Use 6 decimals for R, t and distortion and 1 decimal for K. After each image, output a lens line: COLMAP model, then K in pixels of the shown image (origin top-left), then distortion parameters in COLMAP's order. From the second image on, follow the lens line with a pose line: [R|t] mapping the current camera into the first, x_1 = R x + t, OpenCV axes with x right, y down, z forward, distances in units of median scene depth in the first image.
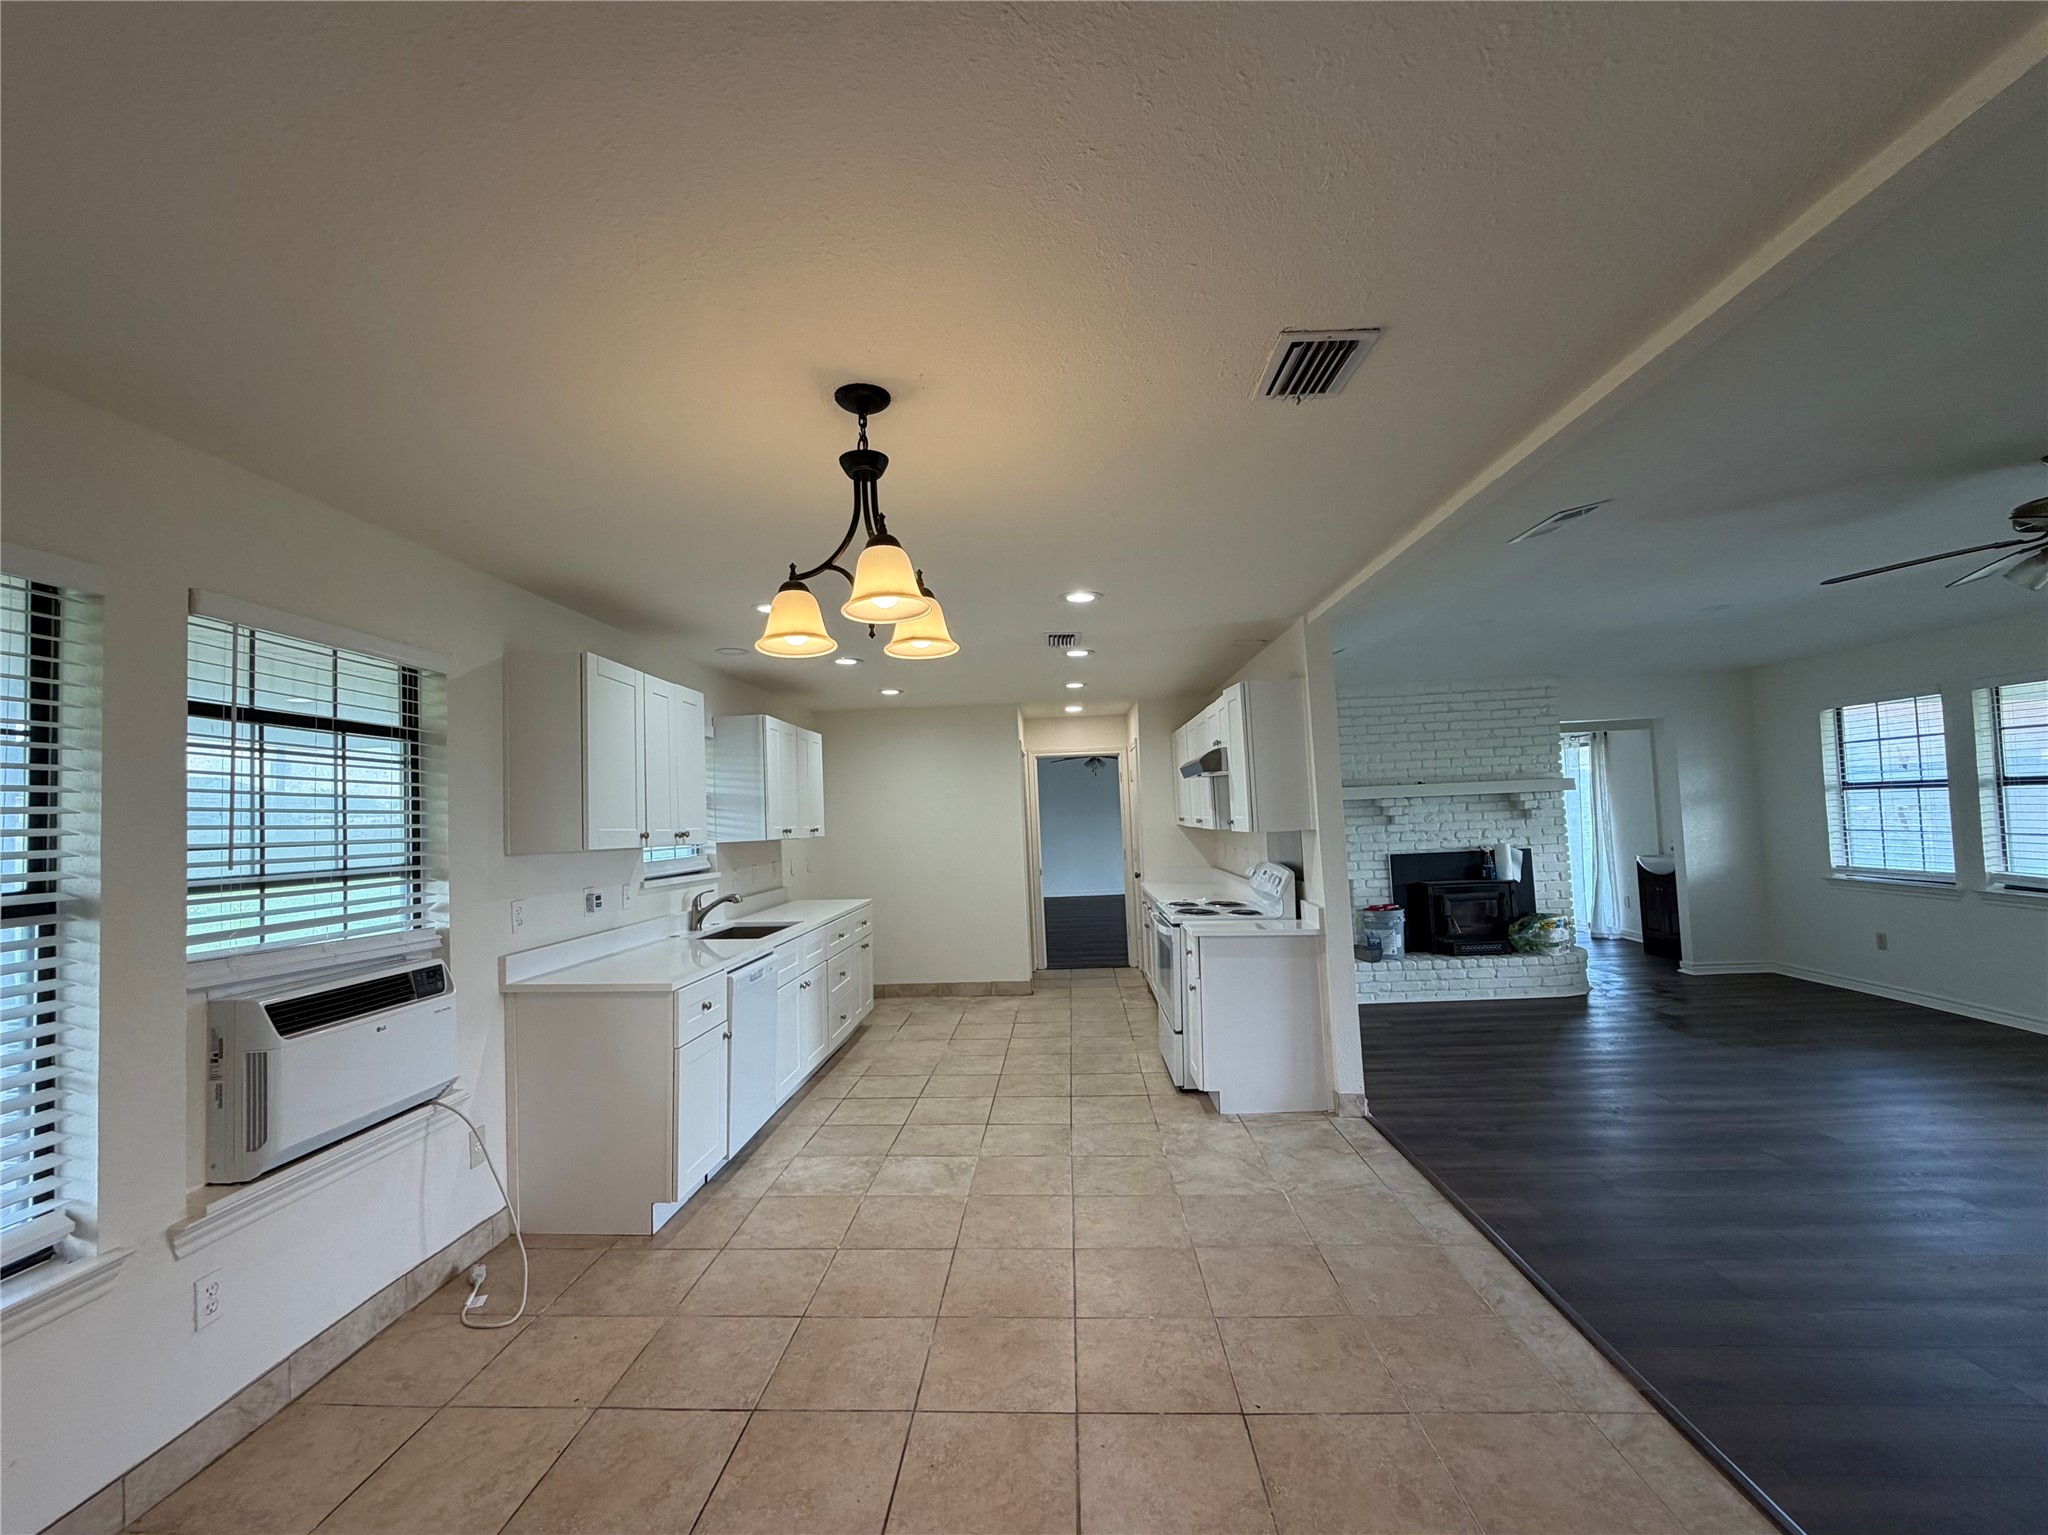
lens RADIAL K [[867.2, 0, 1017.8], [0, 867.2, 768.4], [0, 0, 1]] dist [-0.000294, -0.000114]
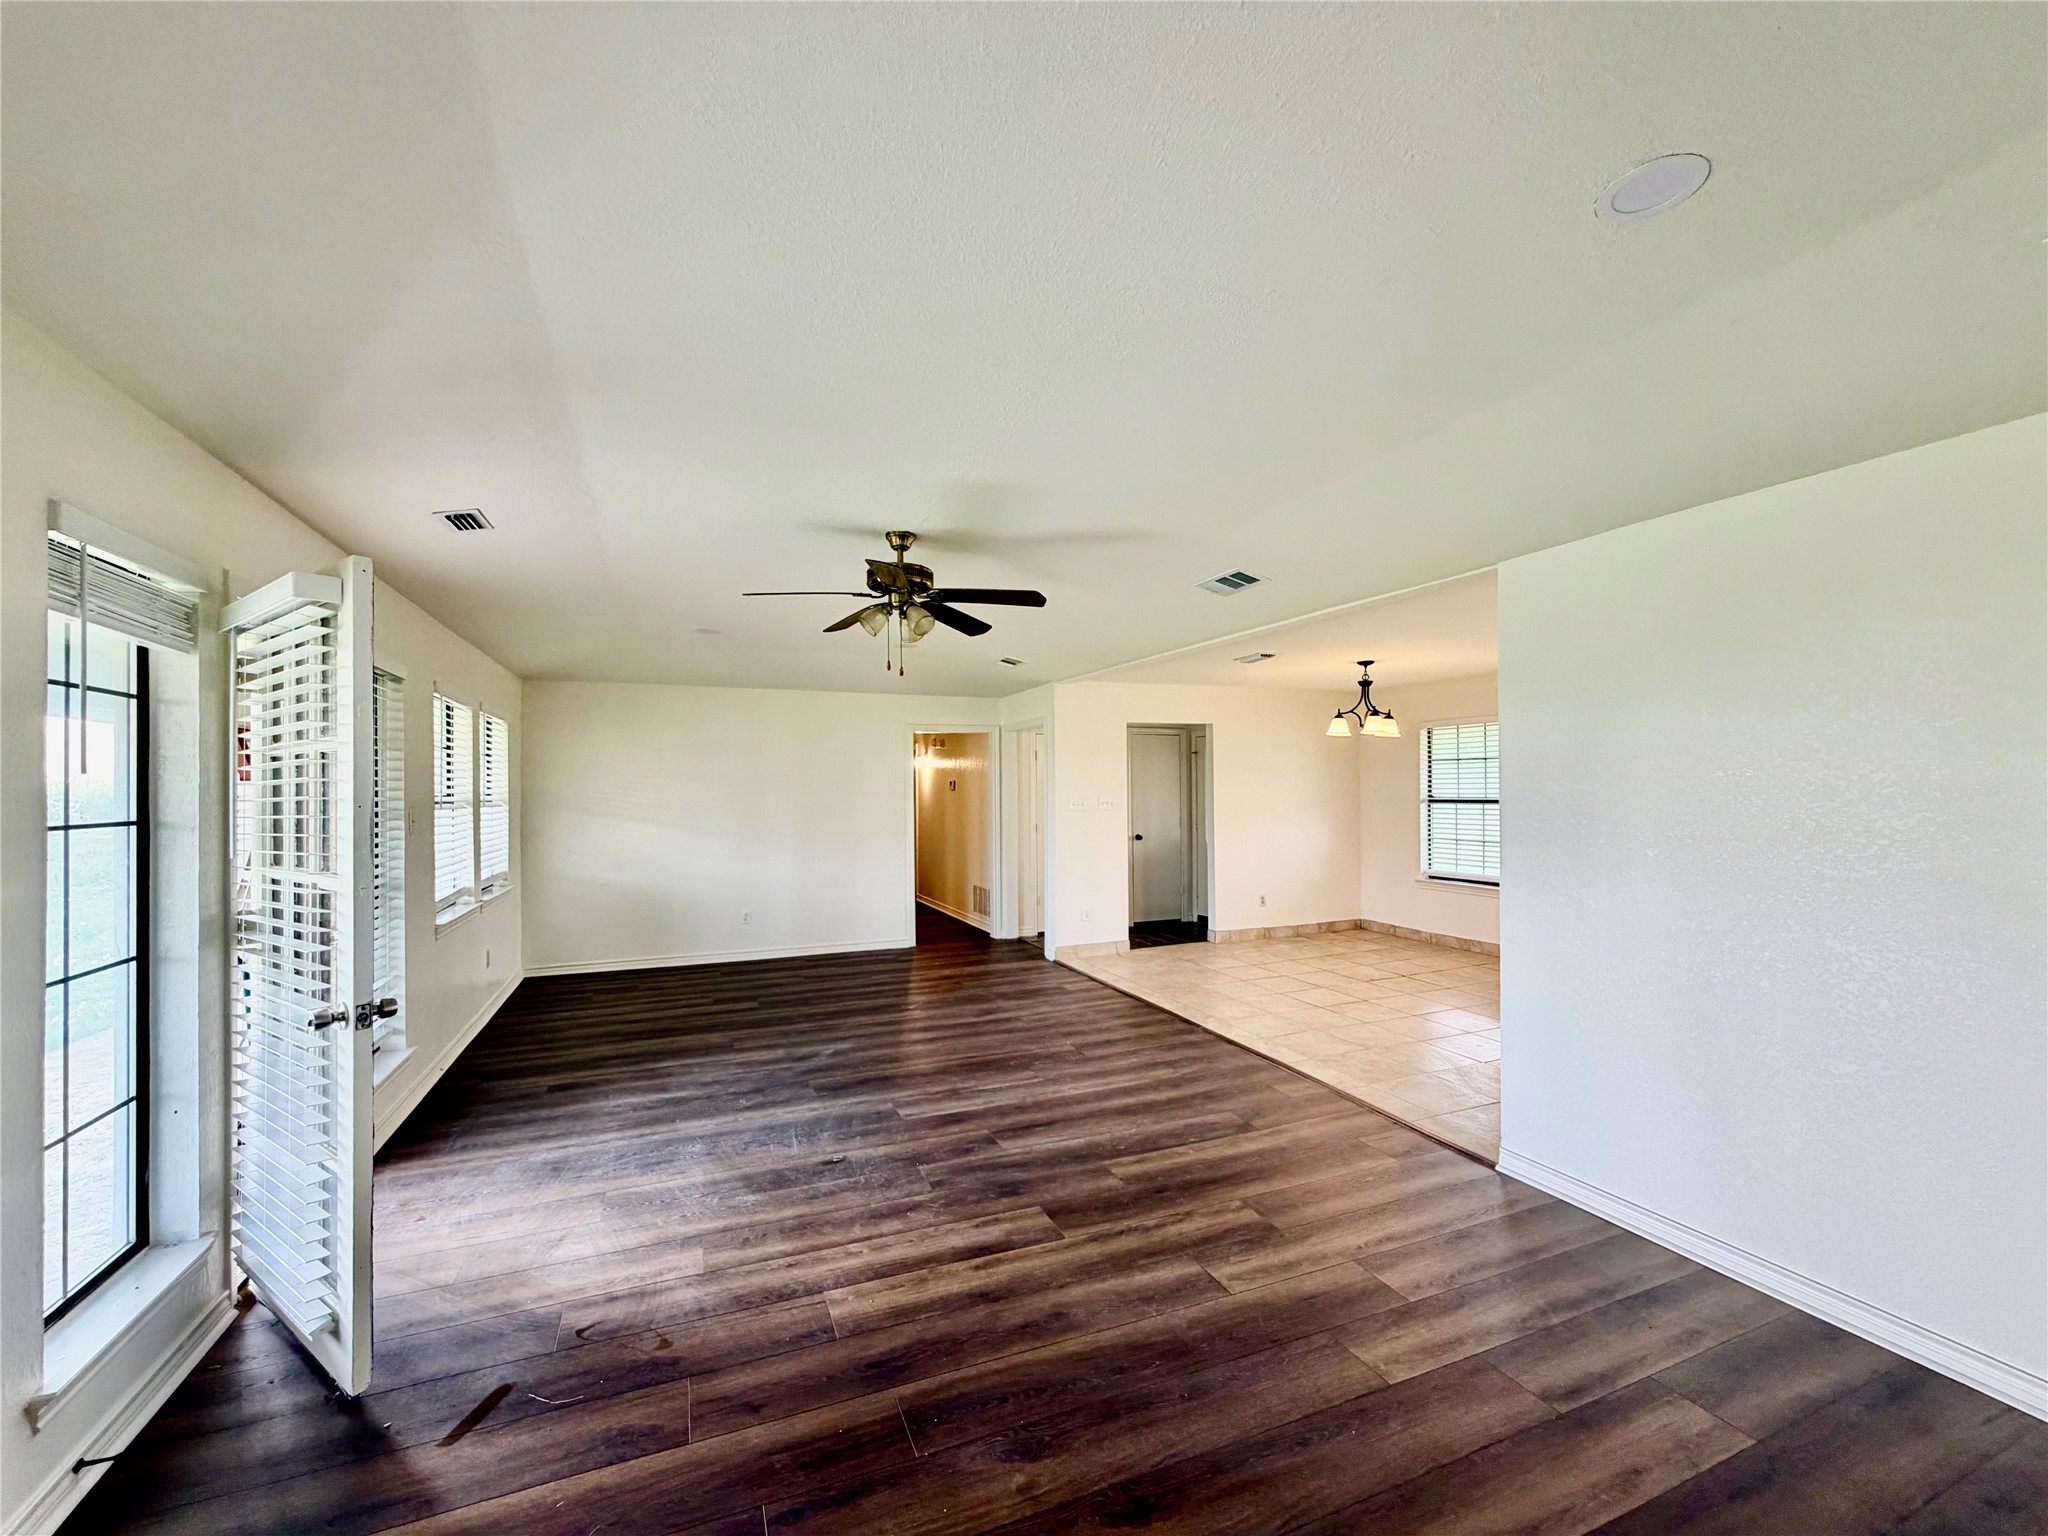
lens RADIAL K [[810.6, 0, 1022.4], [0, 810.6, 773.4], [0, 0, 1]] dist [0.000614, -0.000056]
pose [[-0.898536, 0.029641, -0.437897, 1.049537], [0.057195, 0.997117, -0.049868, 0.035403], [0.435156, -0.069853, -0.897641, 1.399121]]
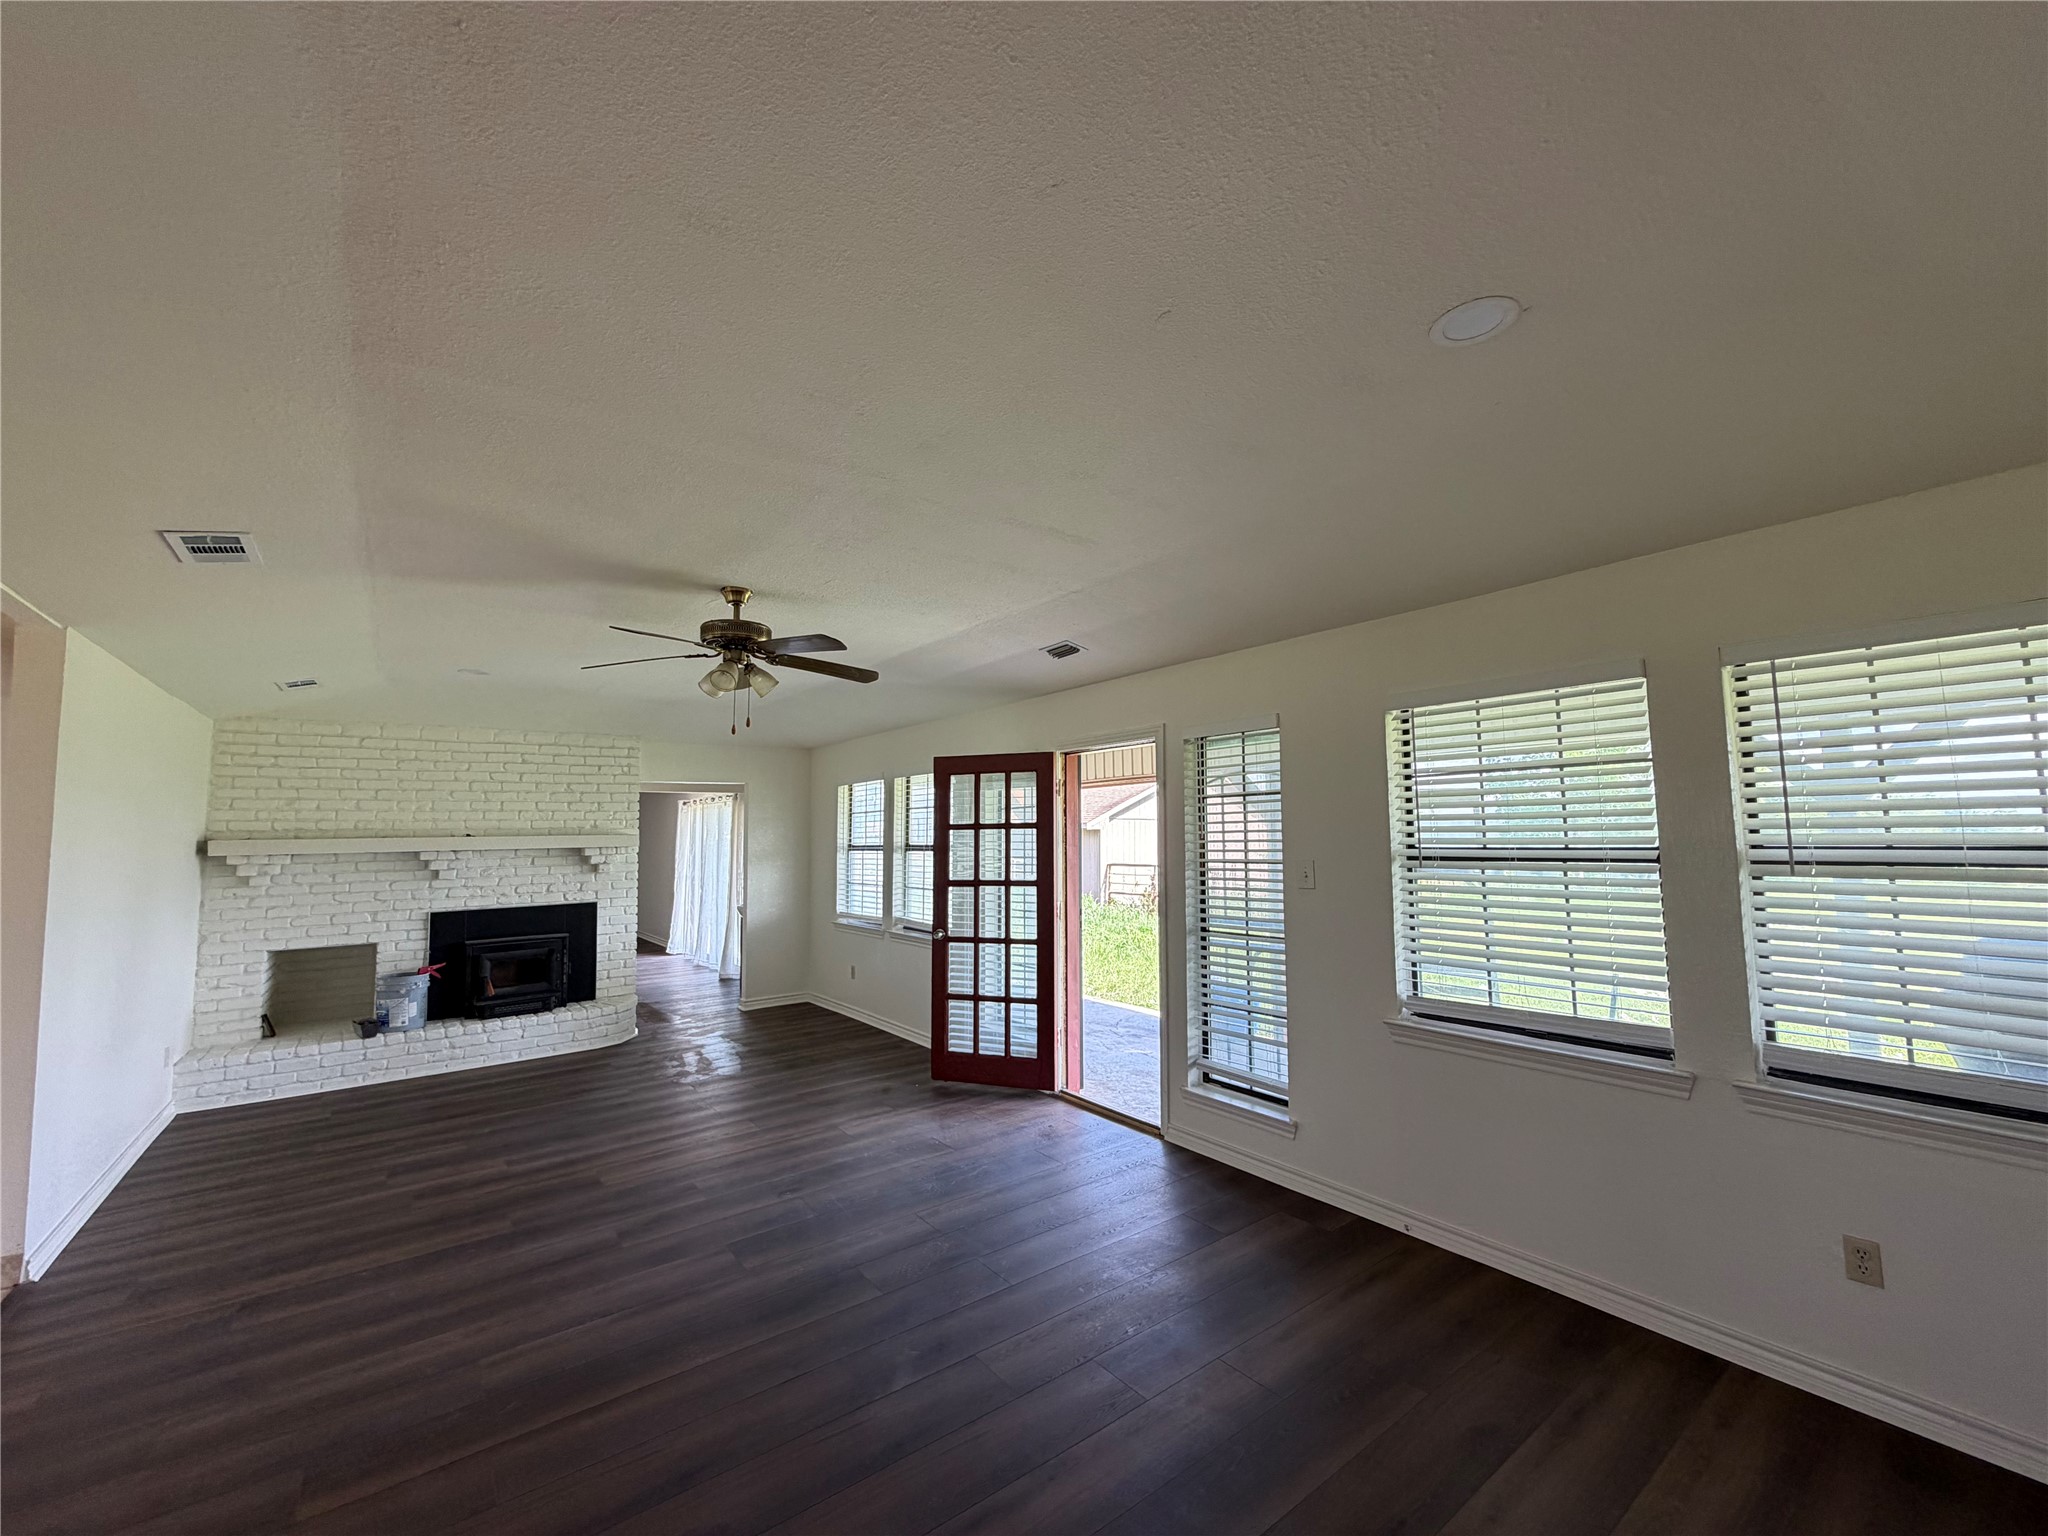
lens RADIAL K [[817.1, 0, 1018.7], [0, 817.1, 768.1], [0, 0, 1]] dist [0.000078, -0.000171]
pose [[0.767945, 0.080433, 0.635445, 0.531083], [-0.044760, 0.996398, -0.072028, -0.028460], [-0.638950, 0.026871, 0.768779, -0.100179]]
